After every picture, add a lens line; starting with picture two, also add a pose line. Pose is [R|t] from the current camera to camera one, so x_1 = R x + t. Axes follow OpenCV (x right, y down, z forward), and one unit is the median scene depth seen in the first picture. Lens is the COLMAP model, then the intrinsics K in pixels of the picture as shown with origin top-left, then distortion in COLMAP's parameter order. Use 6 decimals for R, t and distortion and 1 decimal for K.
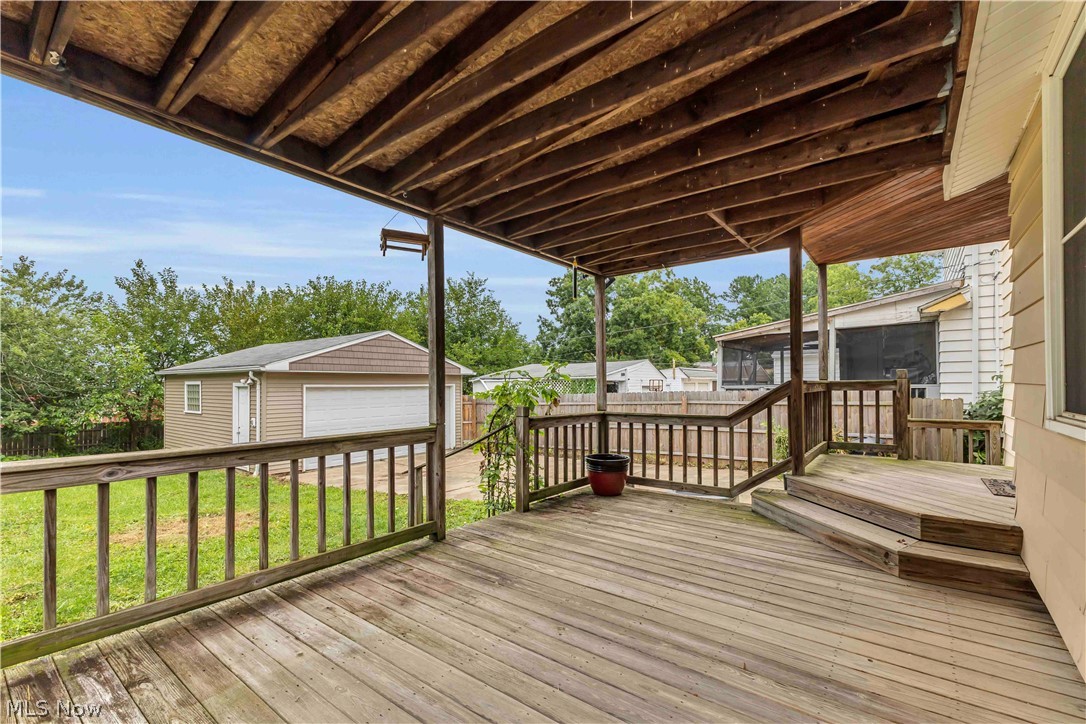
lens RADIAL K [[473.5, 0, 530.3], [0, 473.5, 382.8], [0, 0, 1]] dist [0.010266, -0.001778]
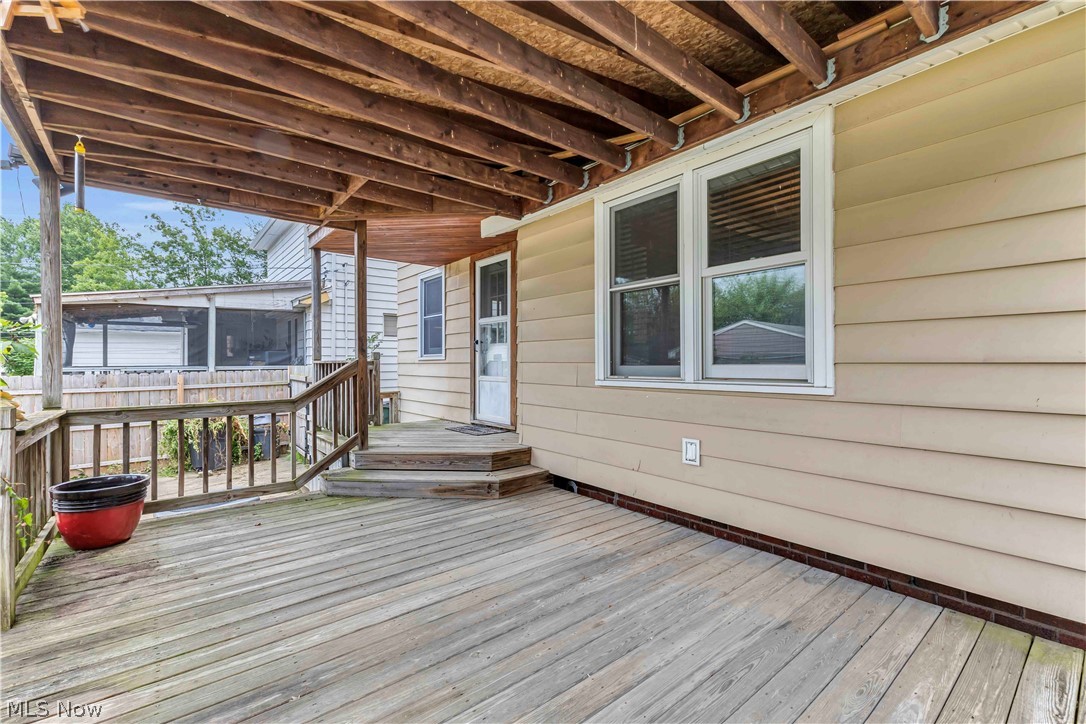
lens RADIAL K [[473.5, 0, 548.7], [0, 473.5, 363.7], [0, 0, 1]] dist [0.010266, -0.001778]
pose [[0.204953, 0.004517, 0.978761, -0.432440], [0.000008, 0.999989, -0.004616, 0.010011], [-0.978772, 0.000954, 0.204951, 0.425489]]
